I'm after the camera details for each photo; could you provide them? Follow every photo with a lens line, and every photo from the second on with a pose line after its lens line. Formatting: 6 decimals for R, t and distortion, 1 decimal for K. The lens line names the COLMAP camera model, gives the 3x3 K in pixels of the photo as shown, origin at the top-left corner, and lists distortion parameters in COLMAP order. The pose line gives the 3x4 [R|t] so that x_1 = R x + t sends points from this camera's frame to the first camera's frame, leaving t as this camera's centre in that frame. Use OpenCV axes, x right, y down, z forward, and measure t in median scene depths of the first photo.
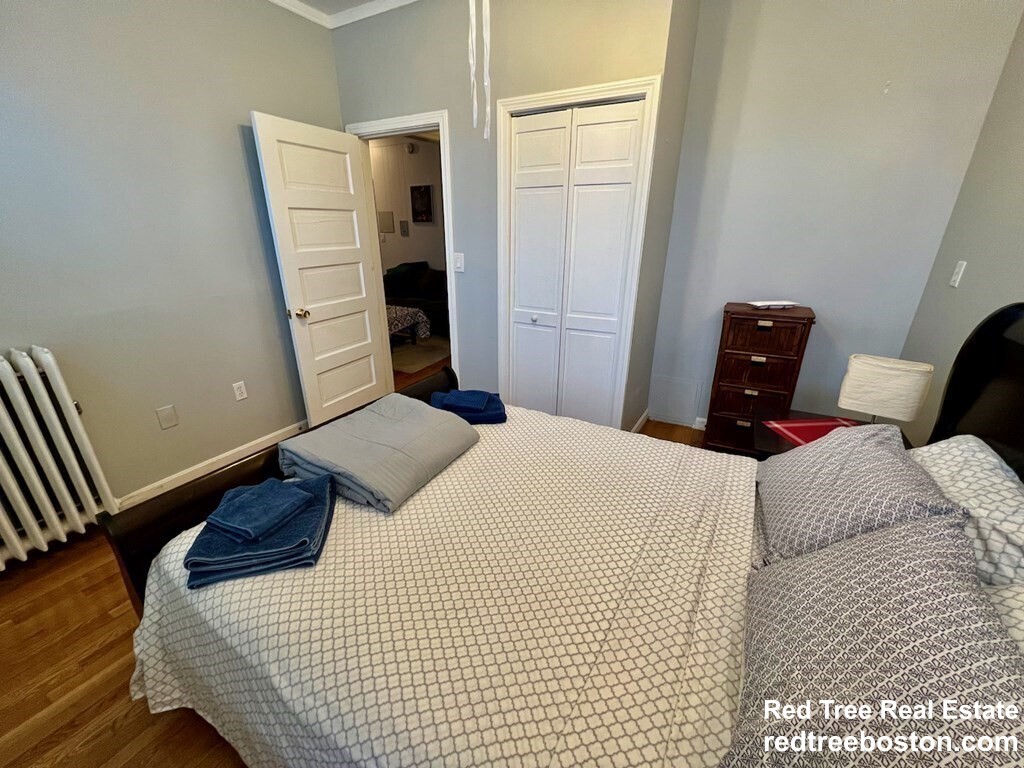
lens RADIAL K [[409.6, 0, 518.7], [0, 409.6, 382.5], [0, 0, 1]] dist [-0.000134, 0.000446]
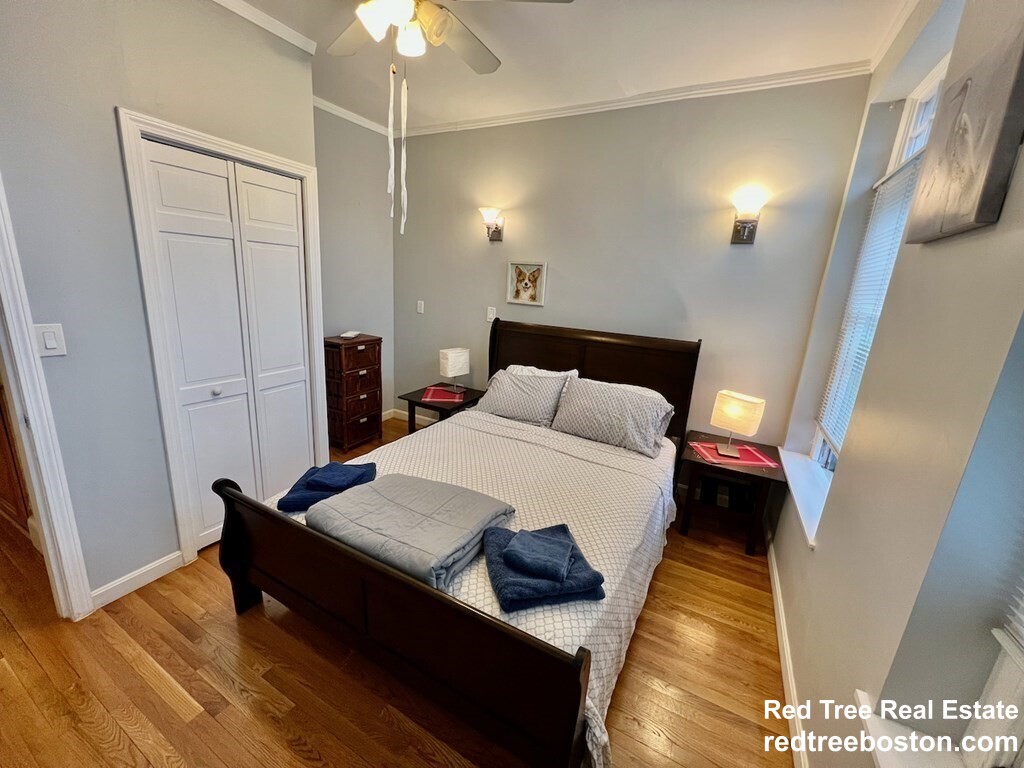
lens RADIAL K [[409.6, 0, 512.2], [0, 409.6, 385.1], [0, 0, 1]] dist [-0.000134, 0.000446]
pose [[-0.009639, -0.252873, 0.967451, -0.824926], [0.283960, 0.926974, 0.245123, -0.221391], [-0.958788, 0.277080, 0.062870, 0.426718]]
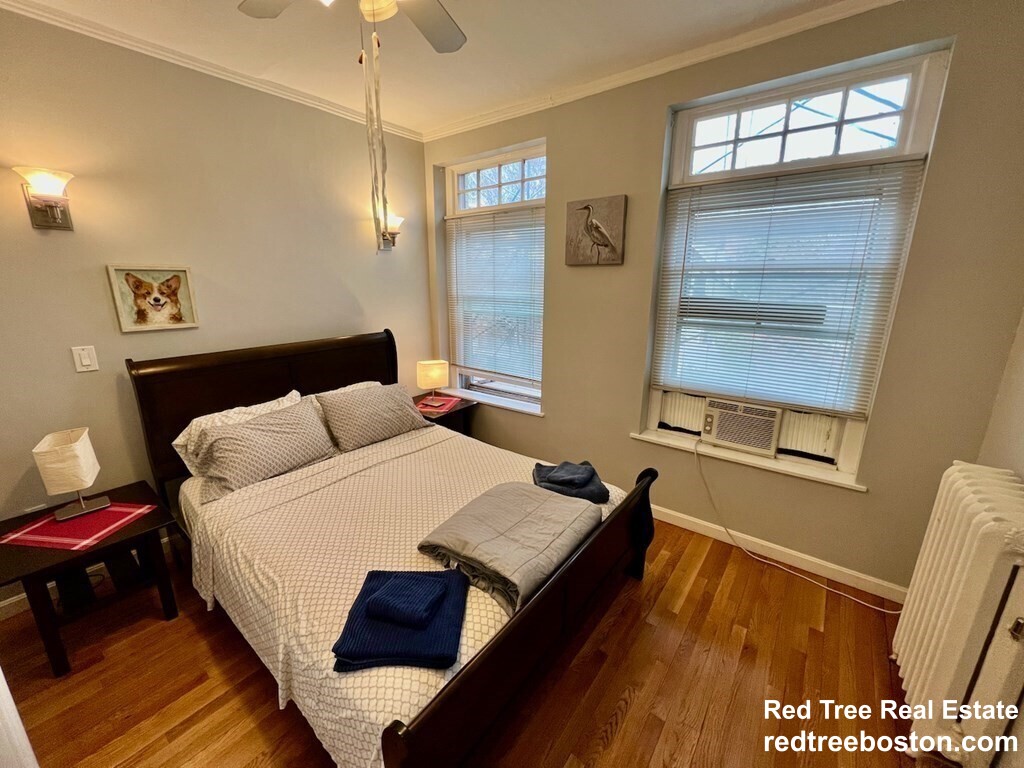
lens RADIAL K [[409.6, 0, 507.5], [0, 409.6, 384.3], [0, 0, 1]] dist [-0.000134, 0.000446]
pose [[-0.988448, -0.042974, 0.145337, -0.285788], [0.047203, 0.823967, 0.564668, -0.525623], [-0.144020, 0.565006, -0.812420, 1.151048]]
